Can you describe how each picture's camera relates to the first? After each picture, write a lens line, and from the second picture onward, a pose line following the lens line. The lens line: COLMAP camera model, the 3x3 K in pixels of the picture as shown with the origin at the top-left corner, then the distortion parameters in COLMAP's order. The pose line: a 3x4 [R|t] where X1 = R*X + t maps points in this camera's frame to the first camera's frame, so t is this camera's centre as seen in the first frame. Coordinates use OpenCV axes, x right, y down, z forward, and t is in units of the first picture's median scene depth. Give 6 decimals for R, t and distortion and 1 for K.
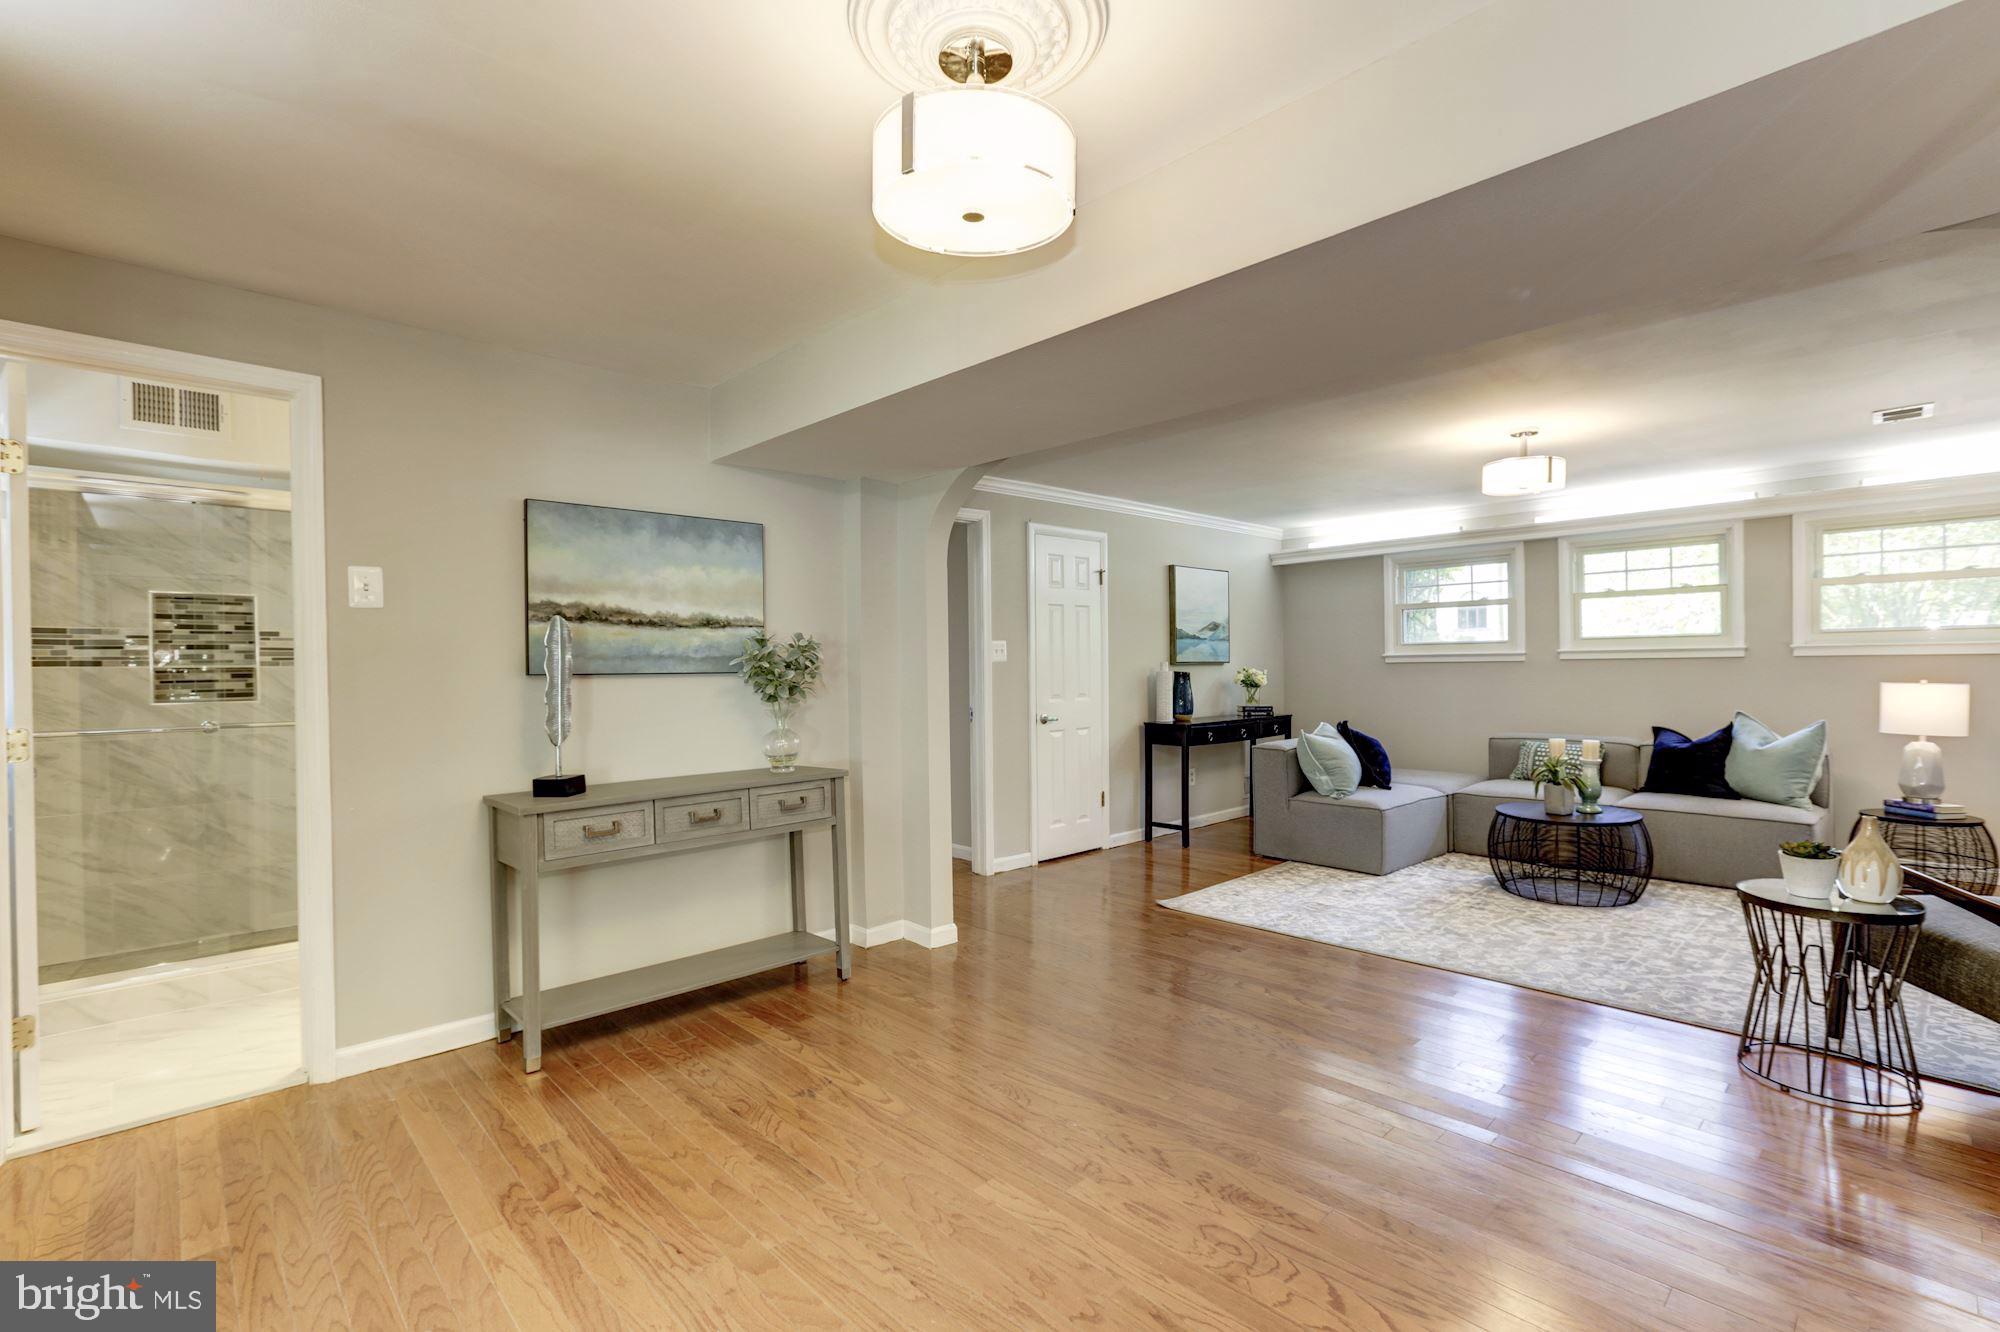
lens RADIAL K [[908.5, 0, 995.7], [0, 908.5, 672.4], [0, 0, 1]] dist [-0.038544, 0.016603]
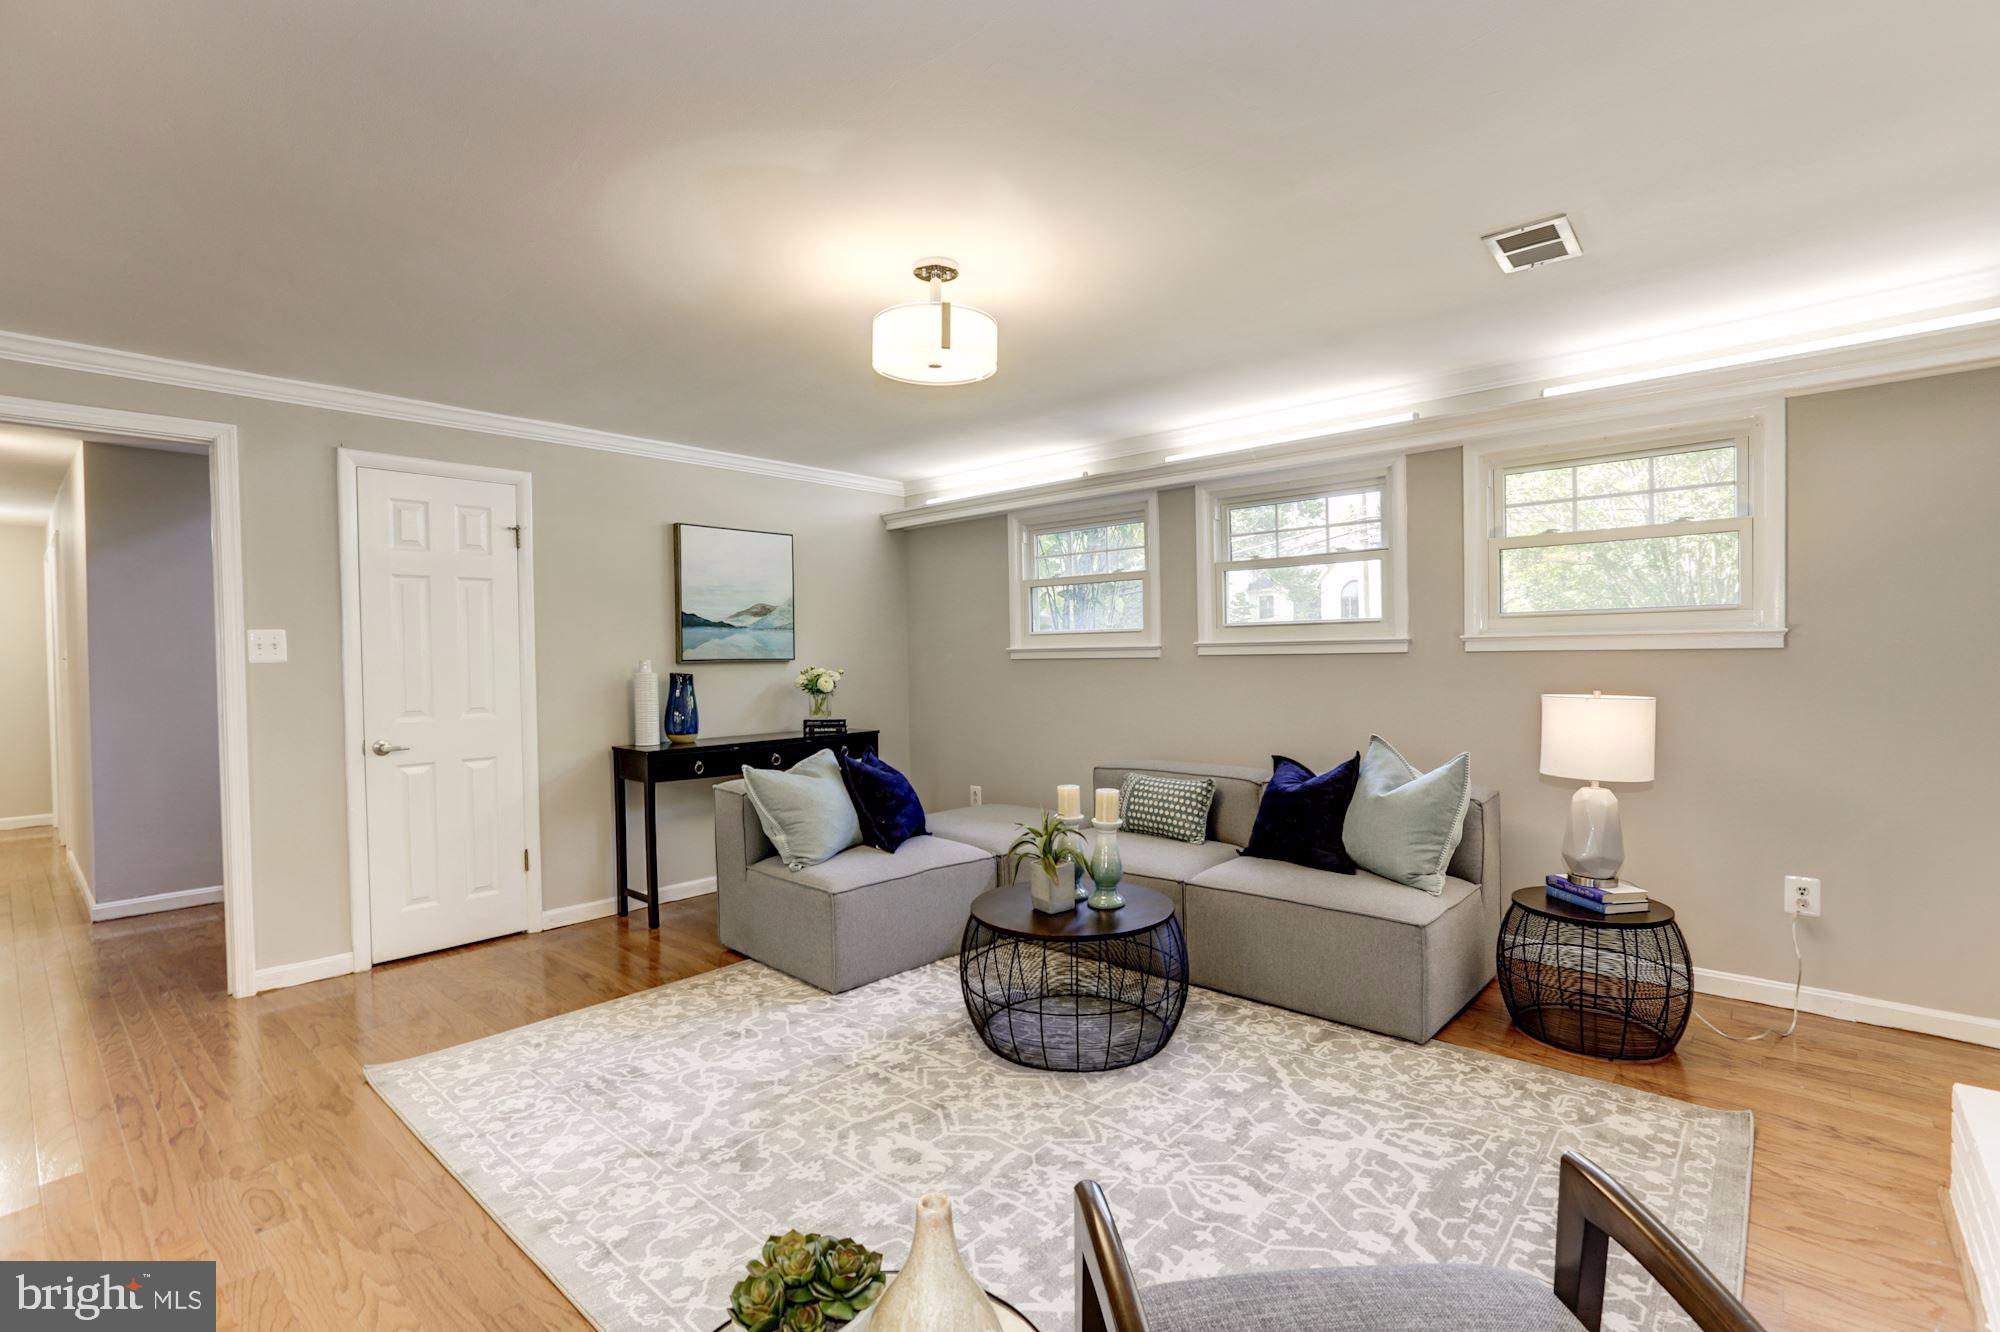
lens RADIAL K [[908.5, 0, 999.5], [0, 908.5, 682.4], [0, 0, 1]] dist [-0.038544, 0.016603]
pose [[0.995933, -0.004851, 0.089967, 0.470937], [0.002833, 0.999742, 0.022535, -0.011104], [-0.090053, -0.022188, 0.995690, 0.337140]]
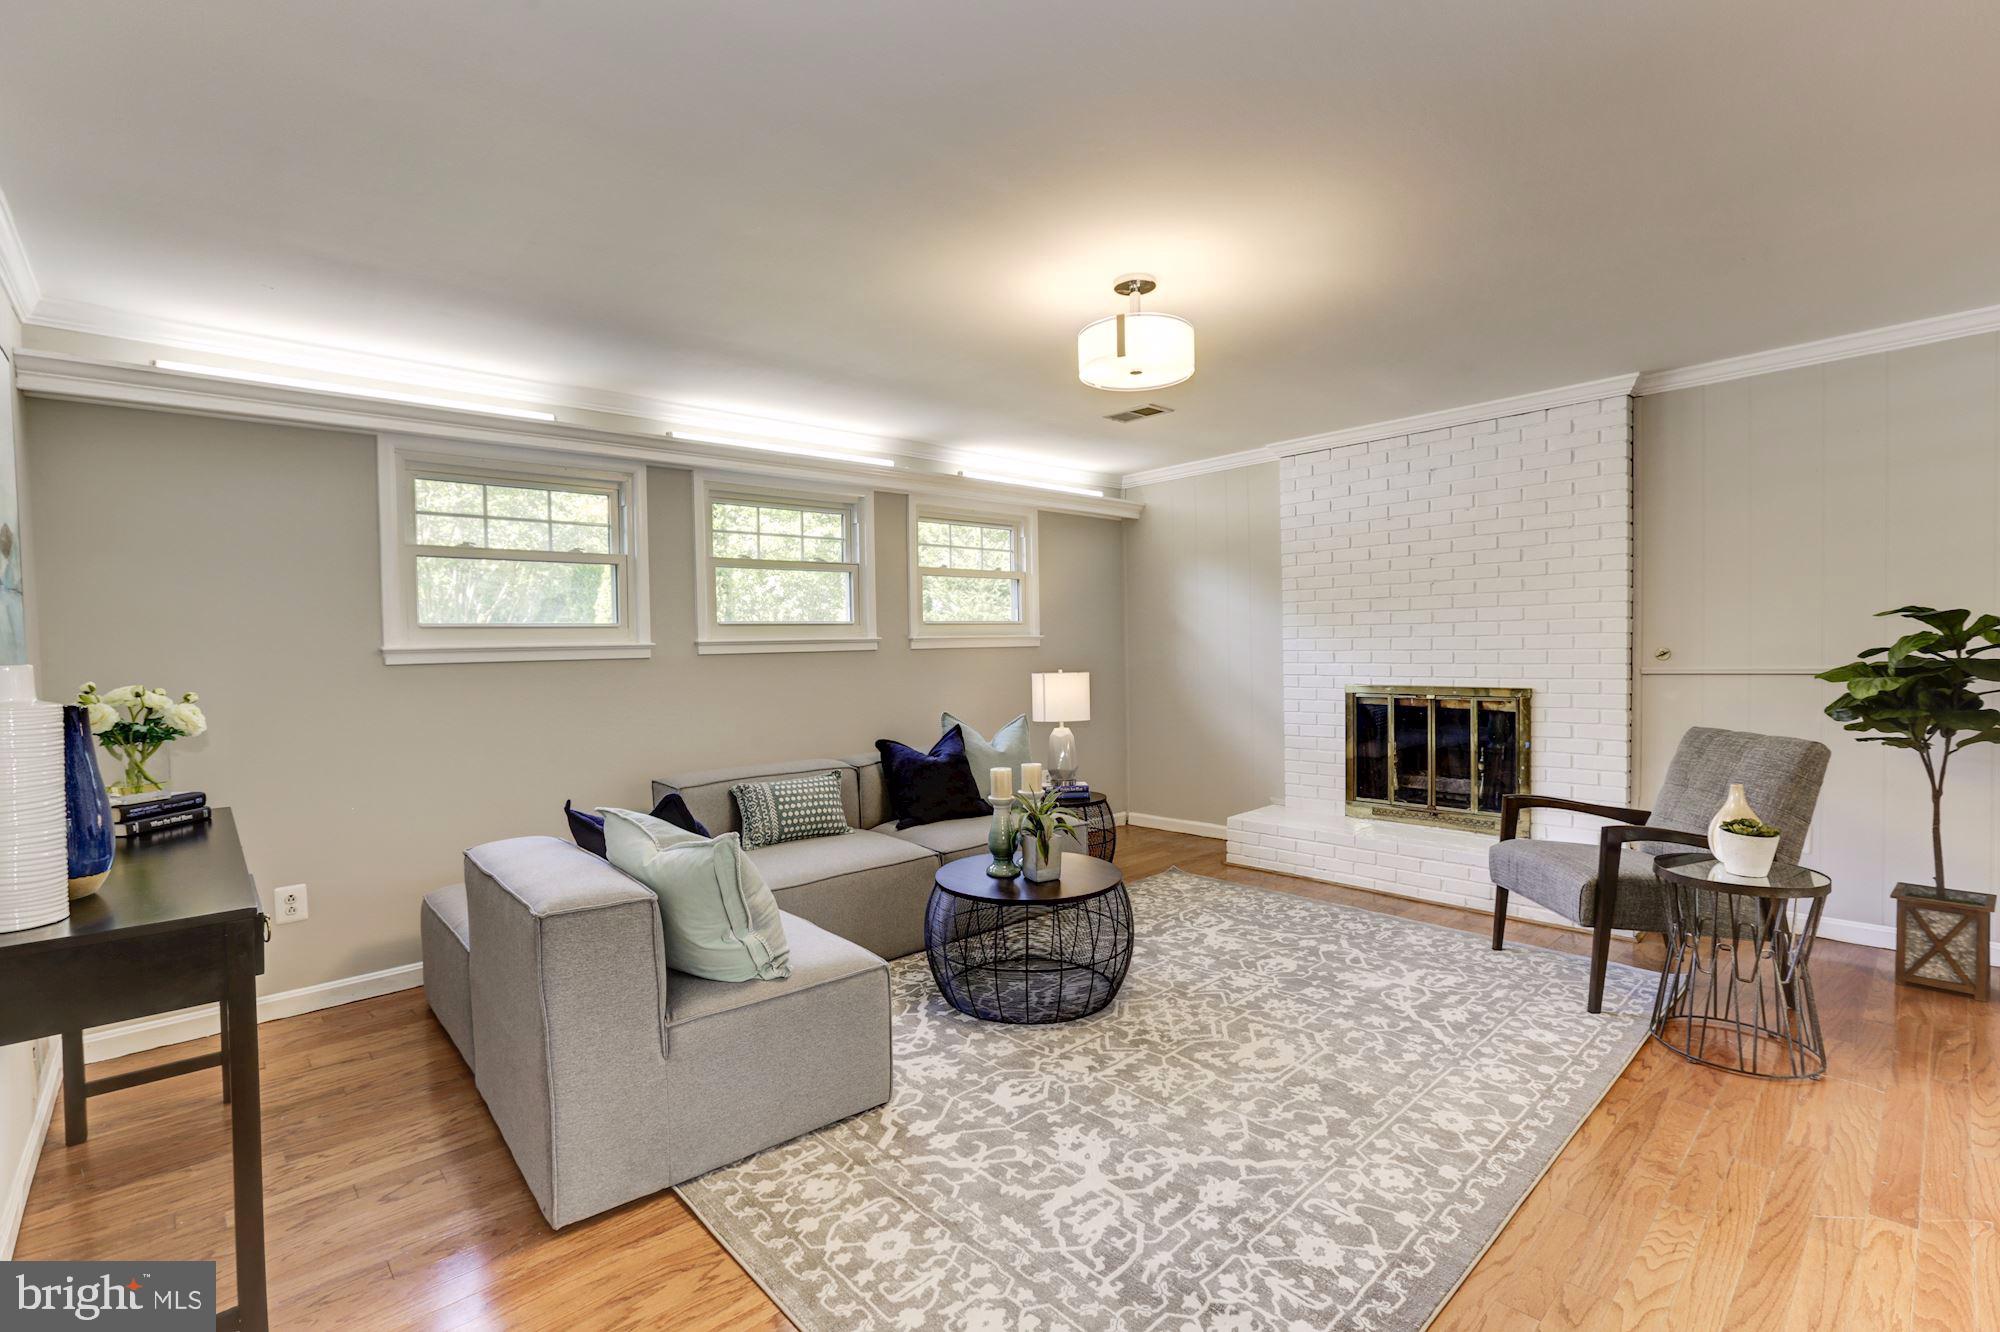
lens RADIAL K [[908.5, 0, 989.9], [0, 908.5, 677.3], [0, 0, 1]] dist [-0.038544, 0.016603]
pose [[0.014376, -0.021049, 0.999675, -0.039057], [0.030209, 0.999331, 0.020607, -0.005898], [-0.999440, 0.029903, 0.015002, 0.897396]]
